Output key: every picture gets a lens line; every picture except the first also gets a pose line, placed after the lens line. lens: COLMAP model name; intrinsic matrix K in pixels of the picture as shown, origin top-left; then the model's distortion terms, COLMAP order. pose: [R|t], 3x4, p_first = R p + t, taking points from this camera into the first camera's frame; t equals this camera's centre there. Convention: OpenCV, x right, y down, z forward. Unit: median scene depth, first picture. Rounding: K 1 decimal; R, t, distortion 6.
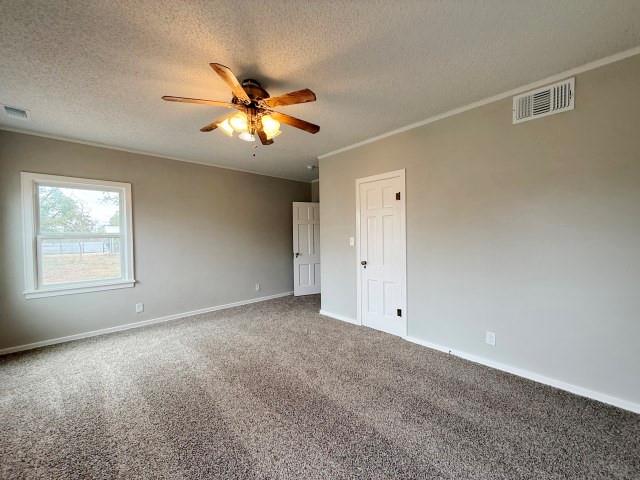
lens RADIAL K [[257.0, 0, 319.6], [0, 257.0, 243.0], [0, 0, 1]] dist [0.001370, -0.000148]
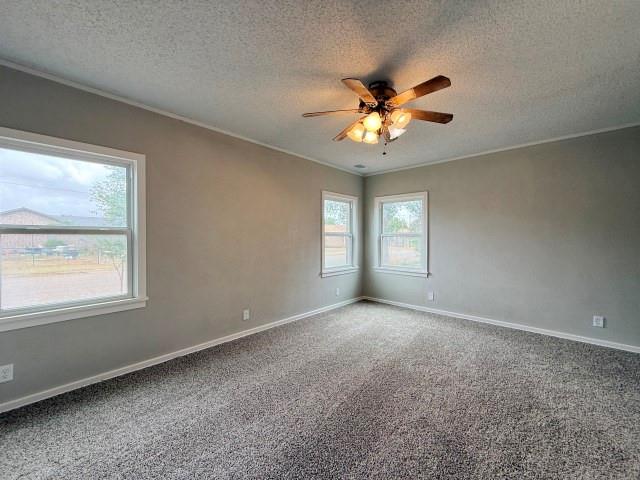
lens RADIAL K [[257.0, 0, 320.4], [0, 257.0, 241.5], [0, 0, 1]] dist [0.001370, -0.000148]
pose [[0.058594, 0.028891, -0.997864, 0.498320], [-0.032211, 0.999115, 0.027036, -0.015019], [0.997762, 0.030558, 0.059473, 0.488054]]
